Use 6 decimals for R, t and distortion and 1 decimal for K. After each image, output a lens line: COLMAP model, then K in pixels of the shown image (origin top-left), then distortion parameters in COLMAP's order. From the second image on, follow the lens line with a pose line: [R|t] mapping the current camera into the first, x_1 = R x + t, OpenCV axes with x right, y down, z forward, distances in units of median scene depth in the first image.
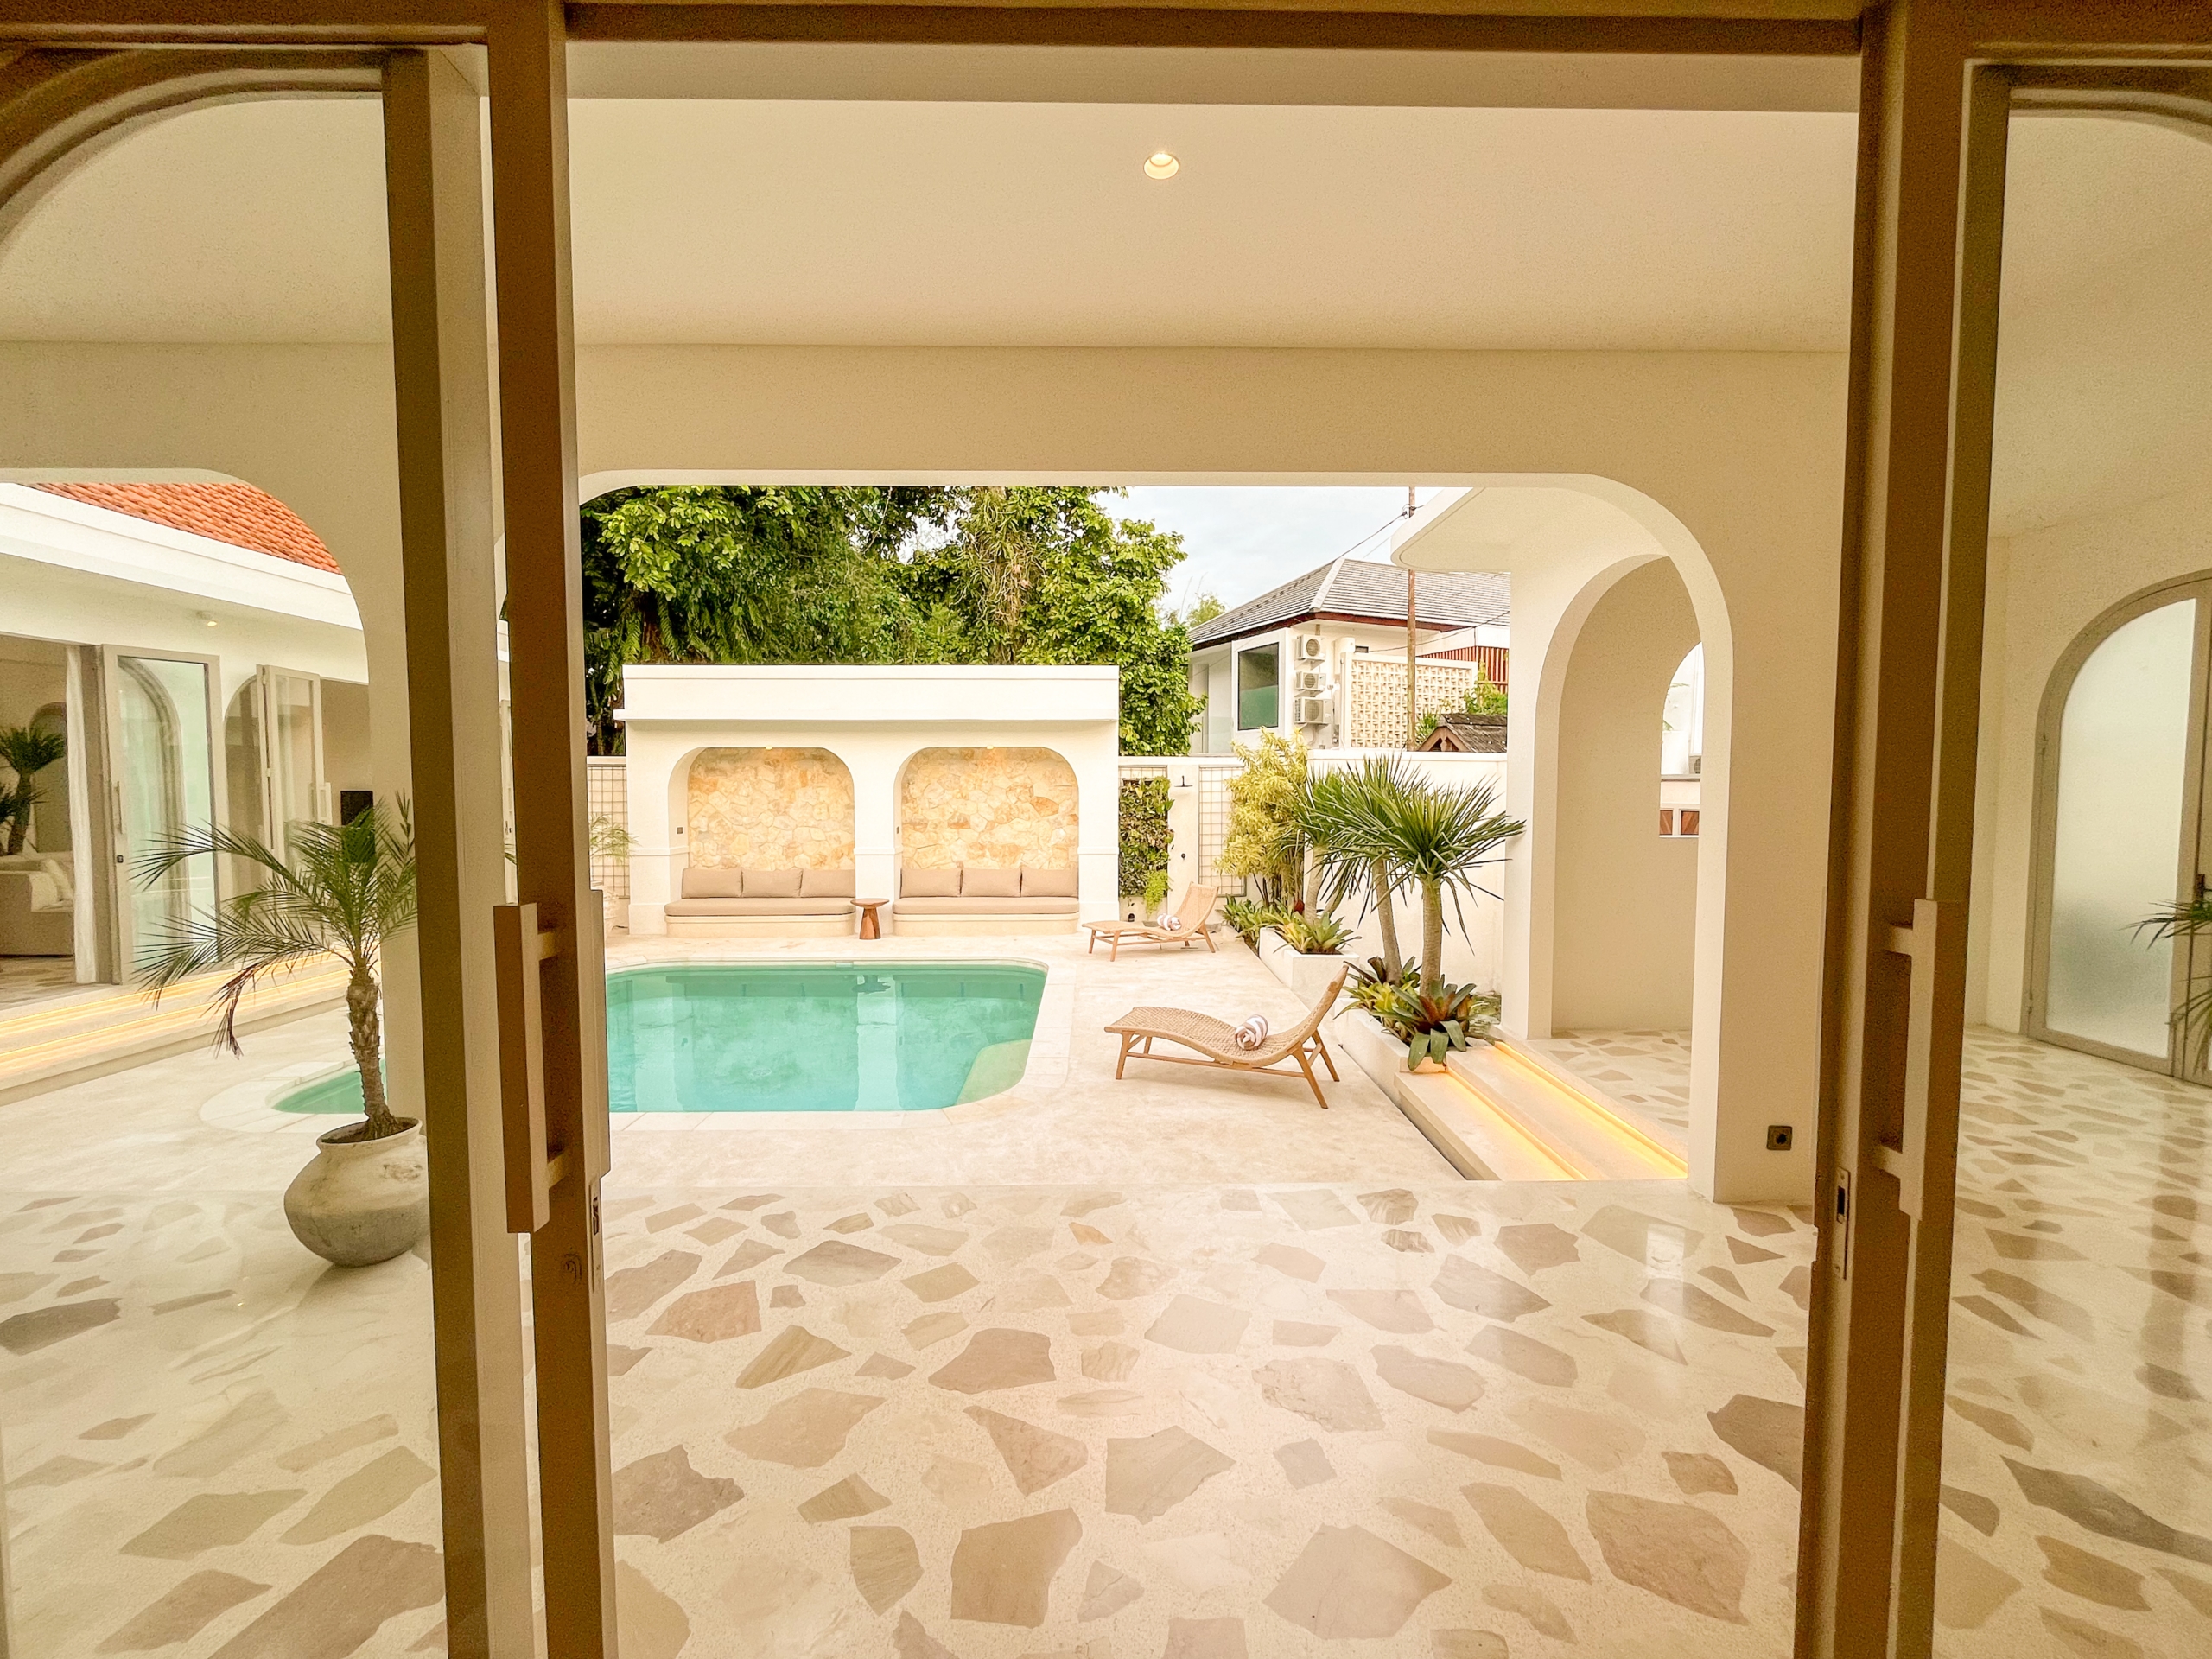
lens RADIAL K [[887.3, 0, 1099.9], [0, 887.3, 825.4], [0, 0, 1]] dist [-0.001434, -0.000172]
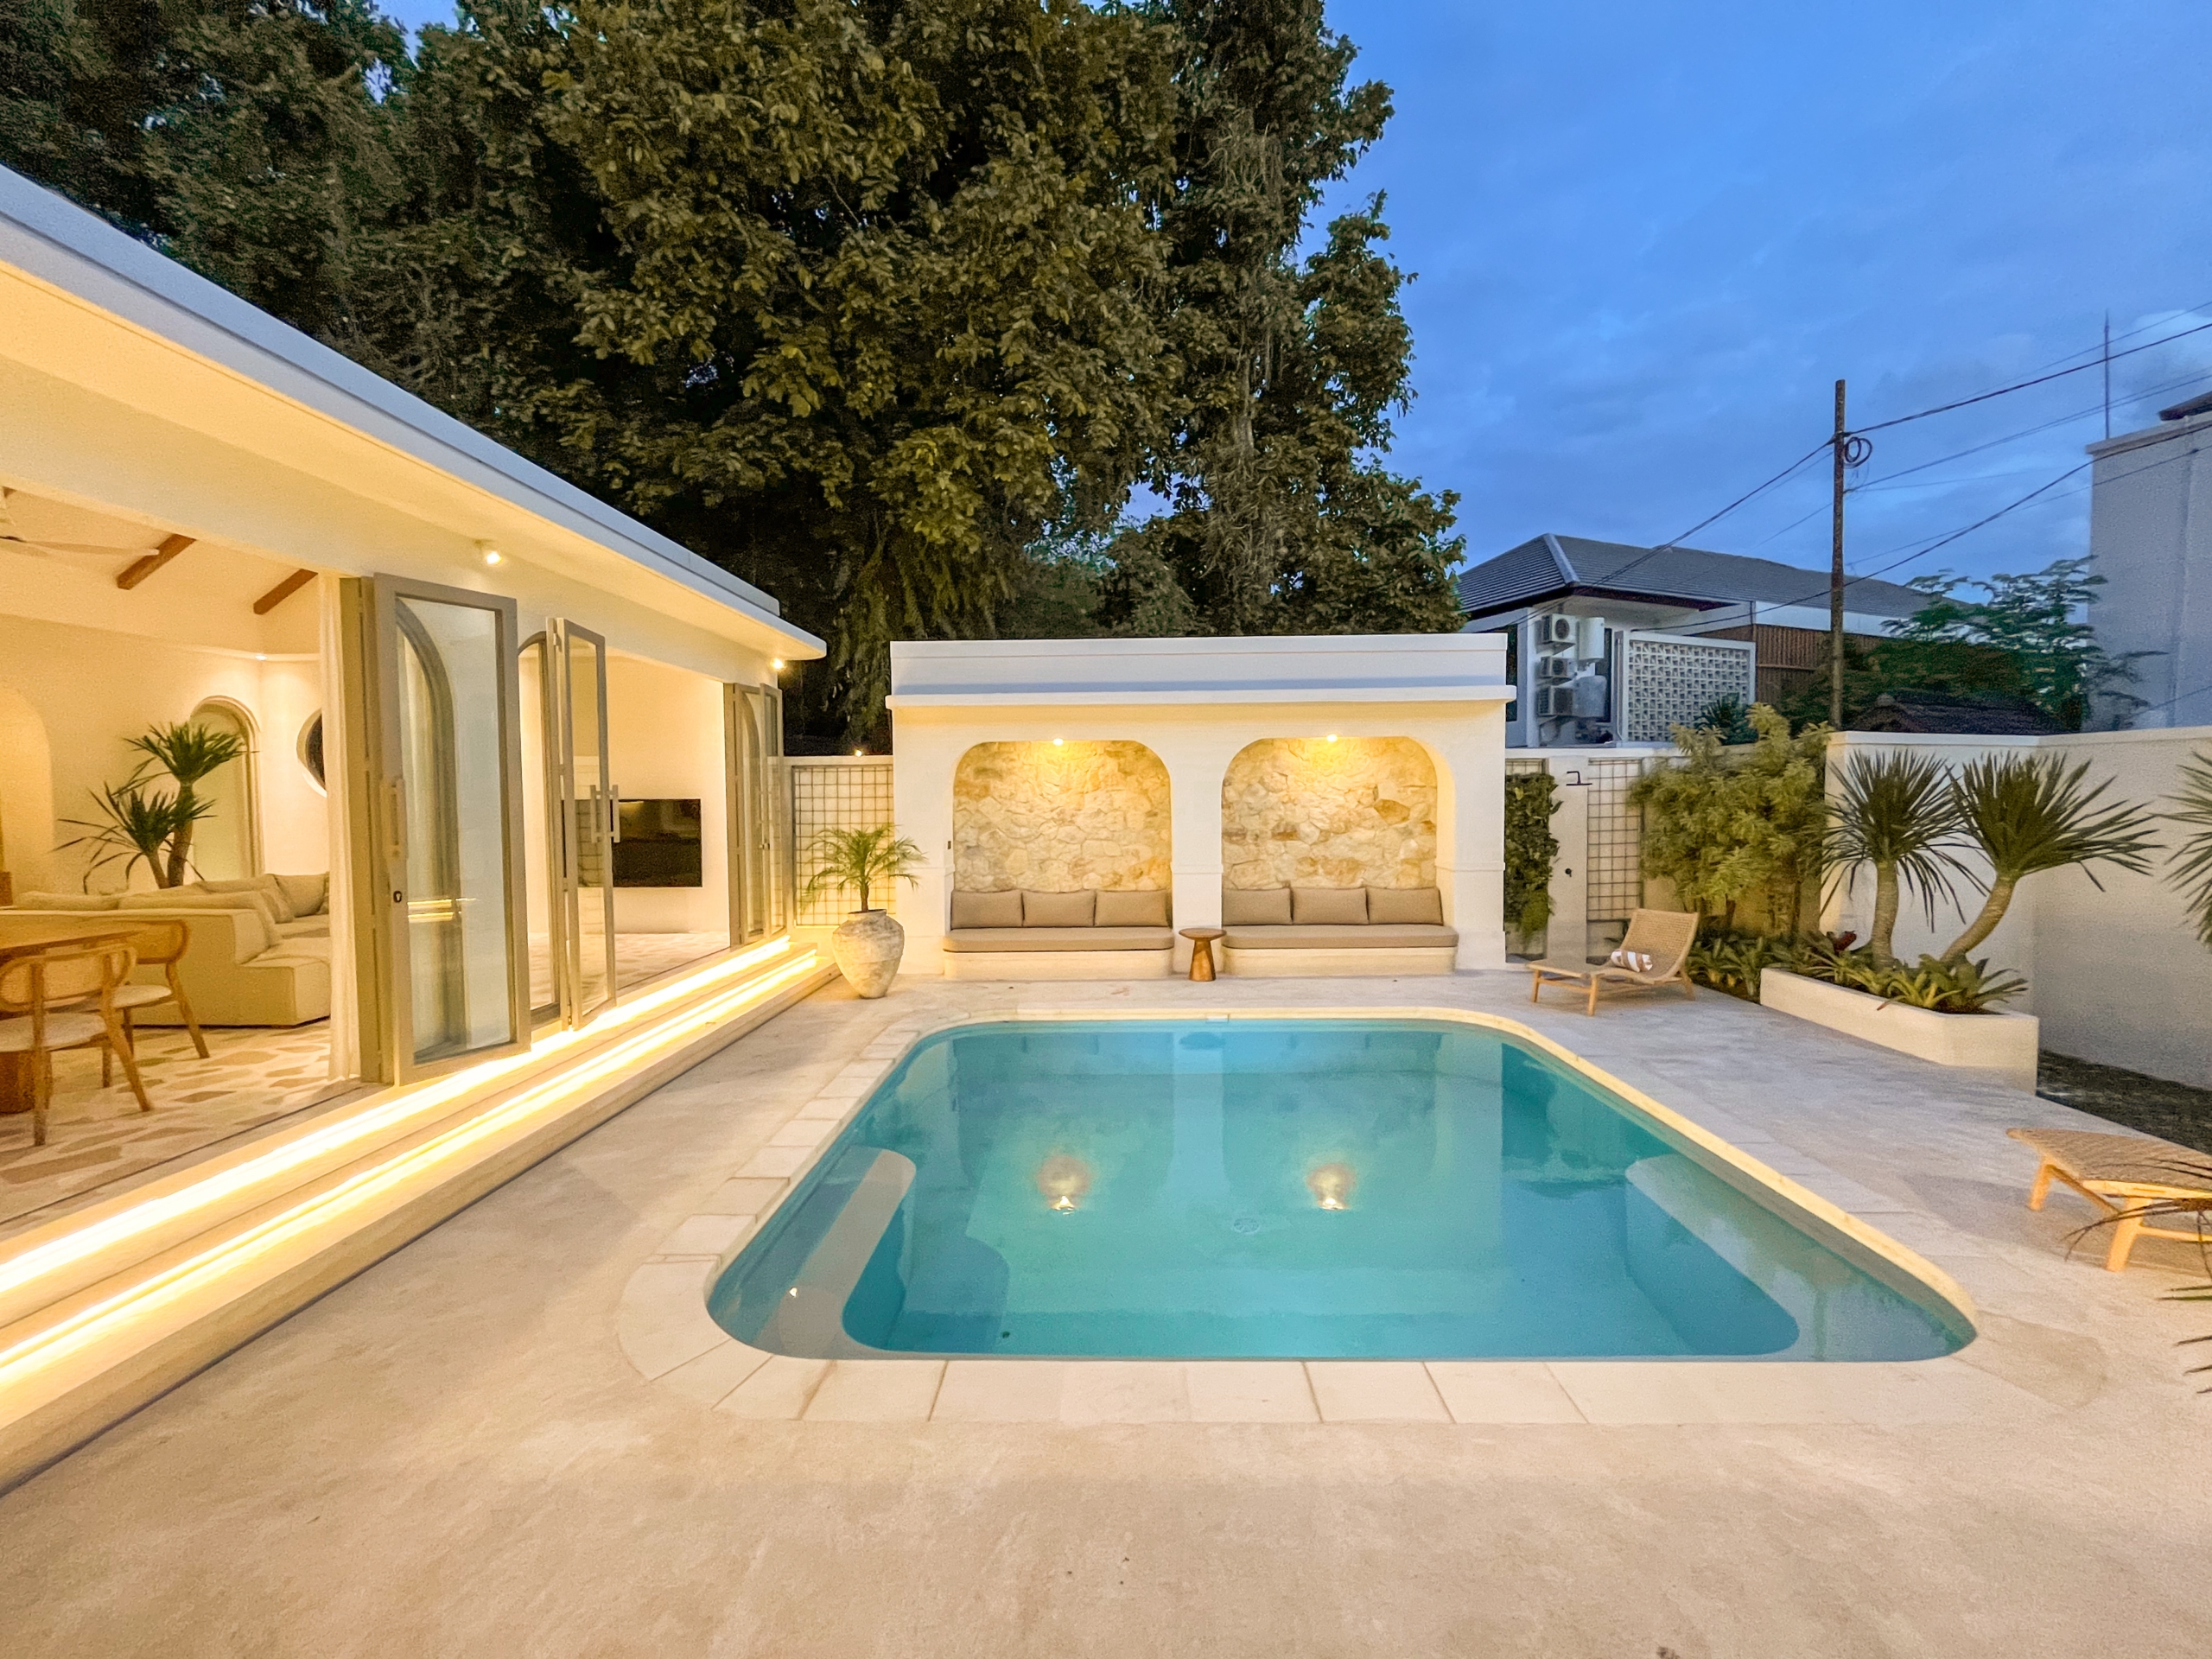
lens RADIAL K [[887.3, 0, 1111.3], [0, 887.3, 826.9], [0, 0, 1]] dist [-0.001434, -0.000172]
pose [[0.999426, -0.008854, -0.032693, -0.291982], [0.008571, 0.999925, -0.008776, -0.002327], [0.032769, 0.008491, 0.999427, 0.187367]]
